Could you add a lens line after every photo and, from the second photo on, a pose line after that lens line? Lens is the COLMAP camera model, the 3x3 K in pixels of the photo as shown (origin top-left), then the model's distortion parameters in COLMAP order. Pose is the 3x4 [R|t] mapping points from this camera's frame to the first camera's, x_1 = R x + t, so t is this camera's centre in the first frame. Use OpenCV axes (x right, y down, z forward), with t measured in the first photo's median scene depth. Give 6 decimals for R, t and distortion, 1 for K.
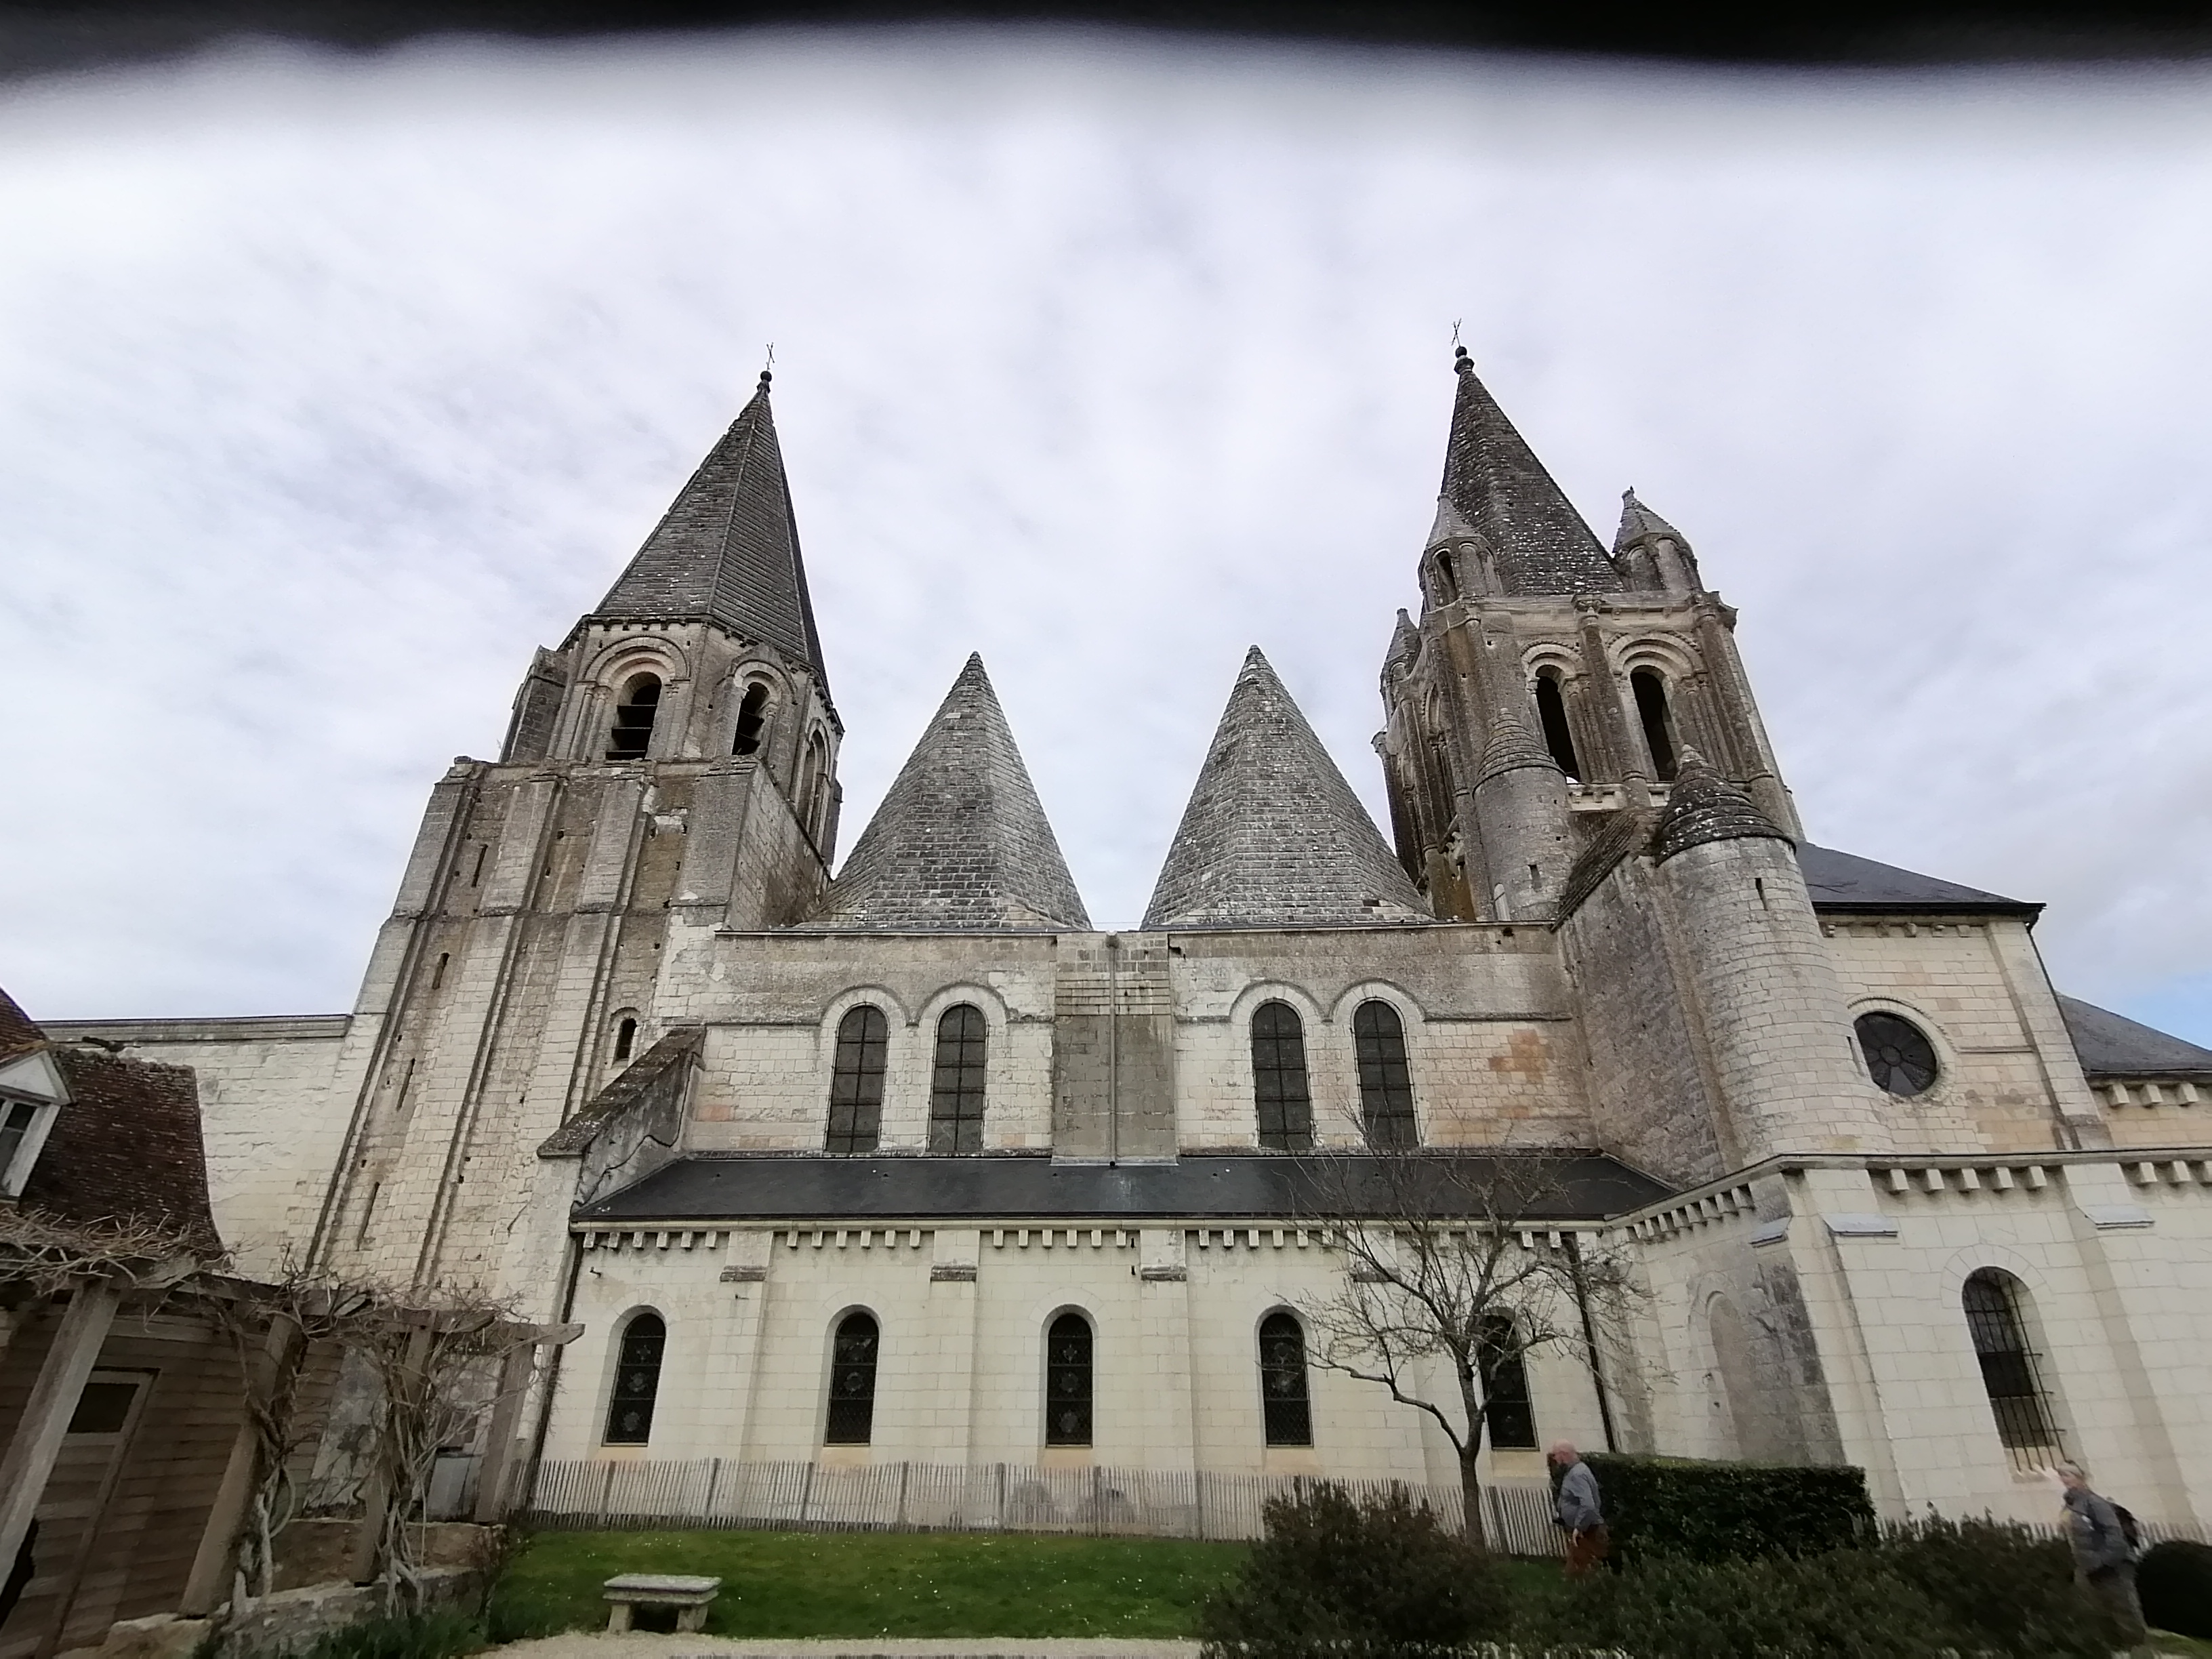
lens RADIAL K [[1167.1, 0, 1073.0], [0, 1167.1, 766.5], [0, 0, 1]] dist [0.048590, -0.036589]
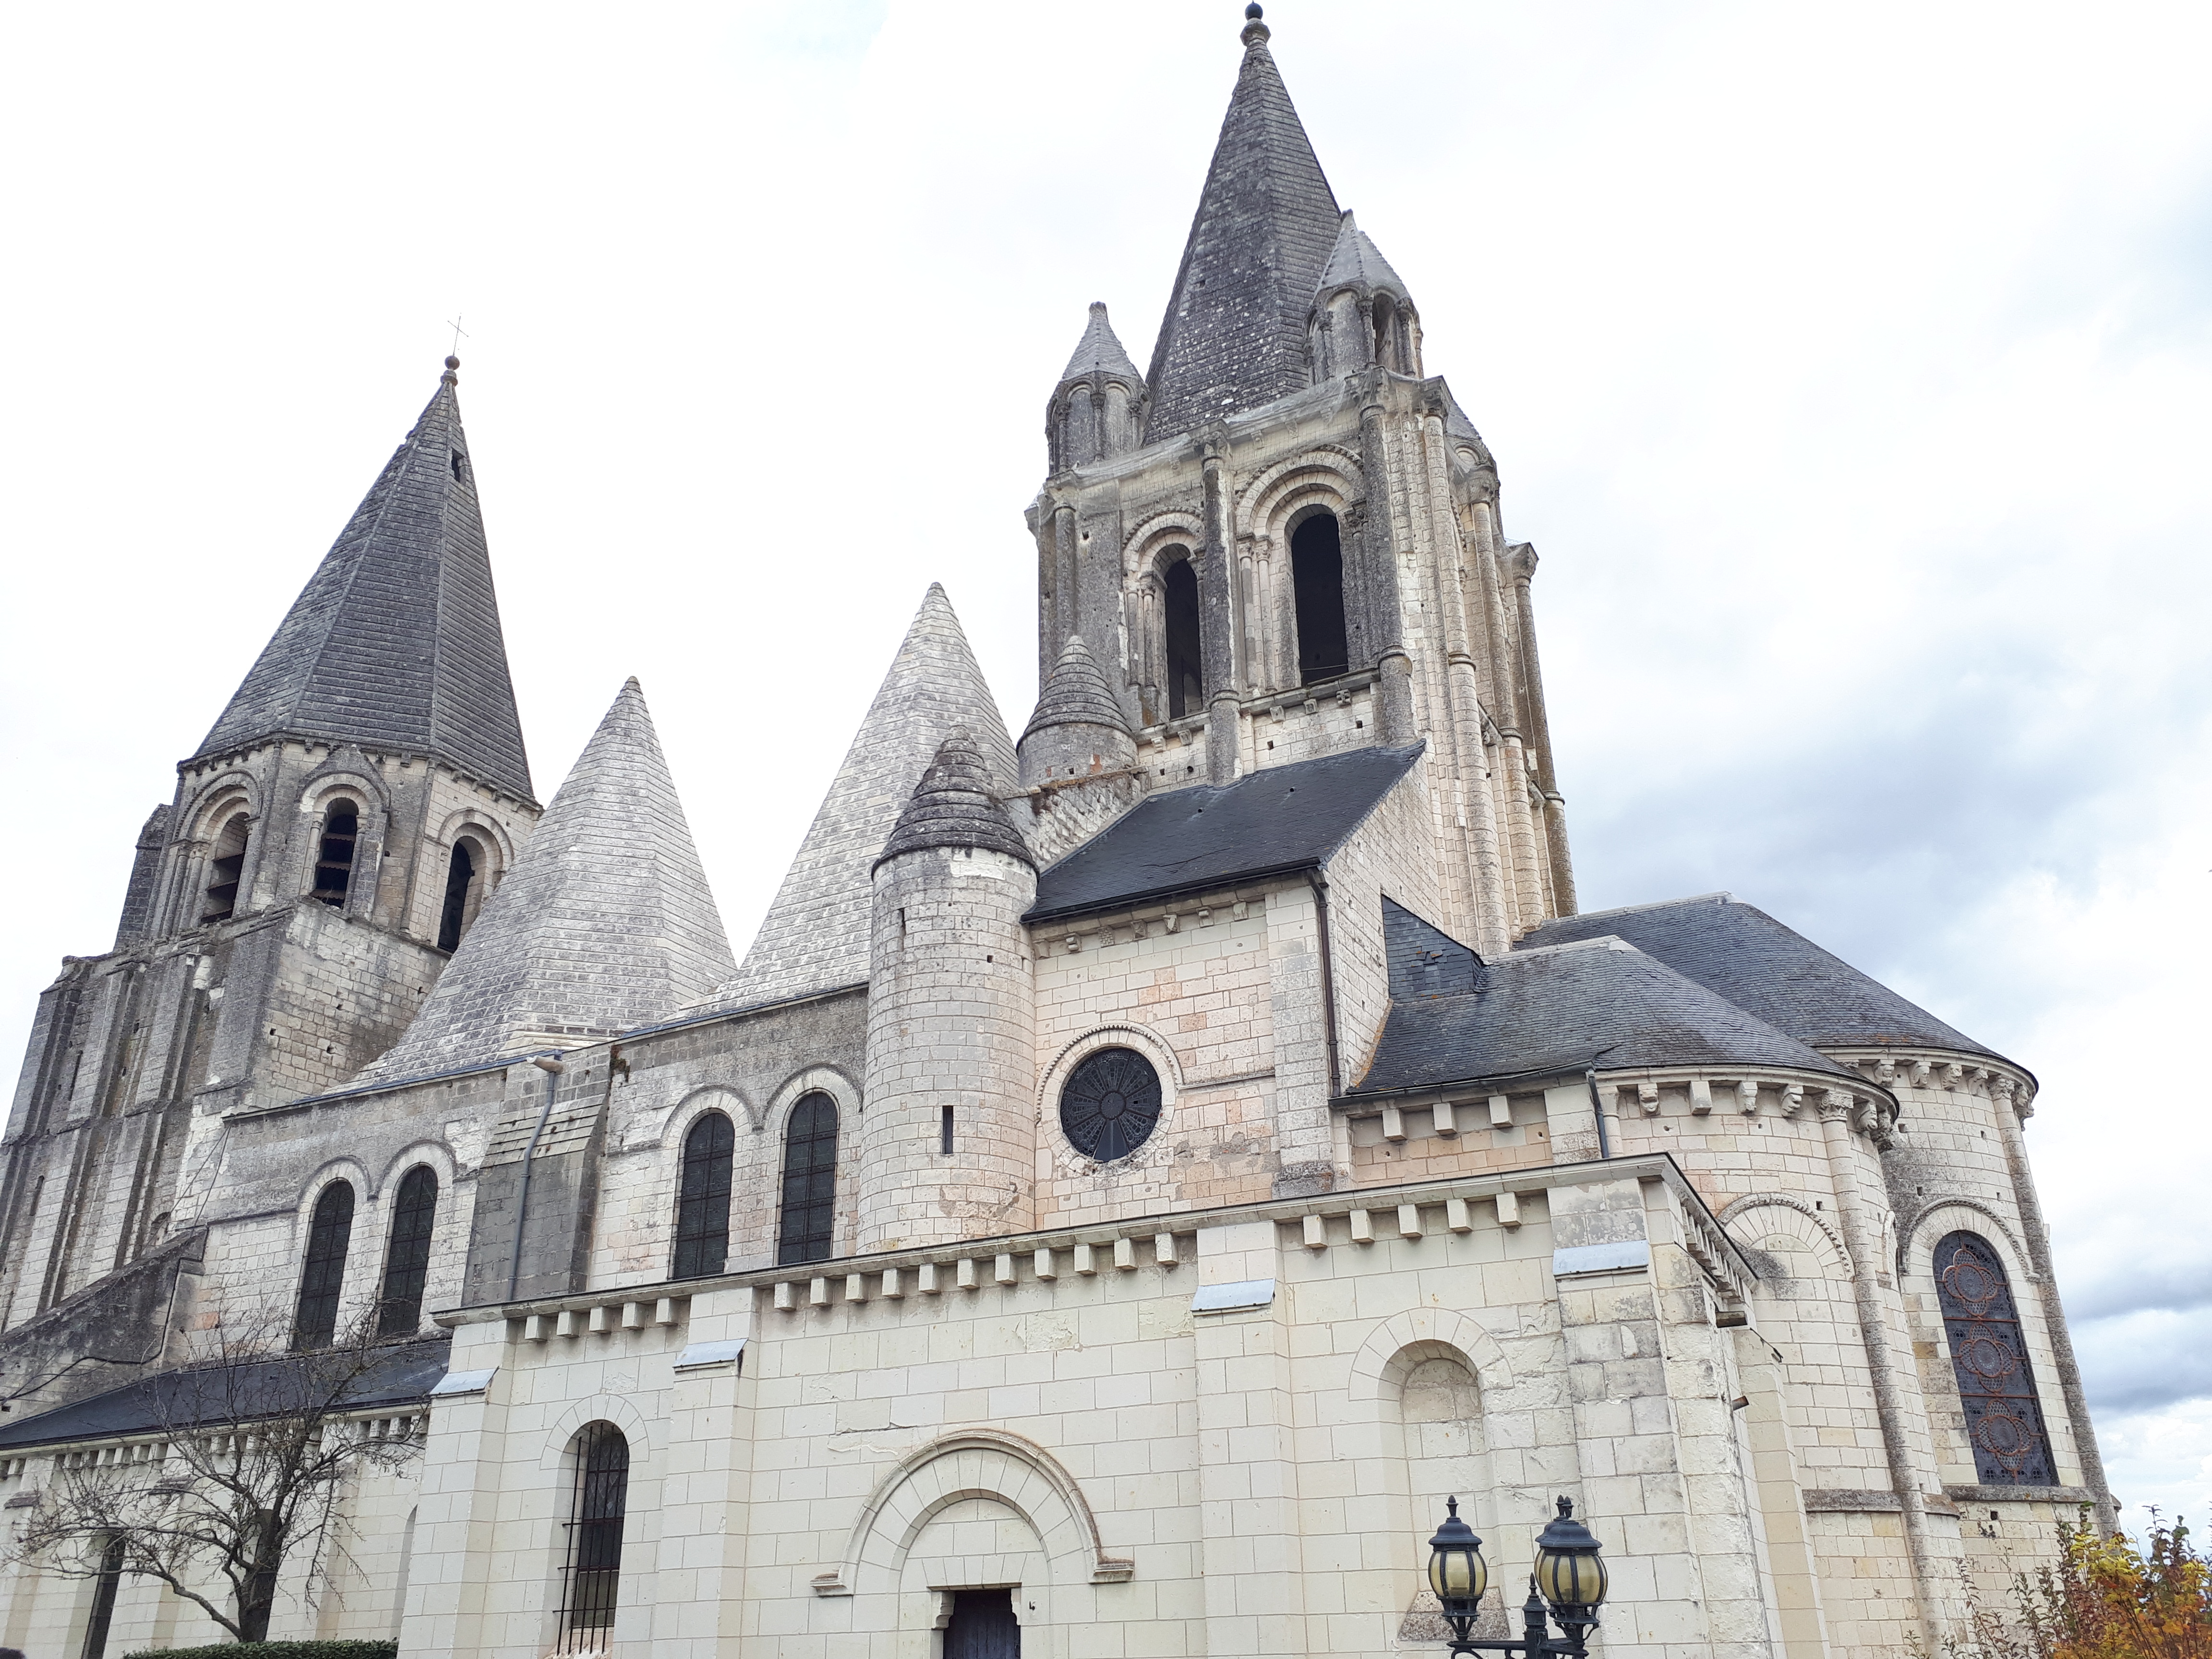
lens RADIAL K [[1864.8, 0, 1104.5], [0, 1864.8, 734.4], [0, 0, 1]] dist [0.000762, -0.002370]
pose [[0.900655, -0.218333, -0.375701, 0.929278], [0.238546, 0.971102, 0.007515, 0.006256], [0.363203, -0.096390, 0.926711, -0.047983]]
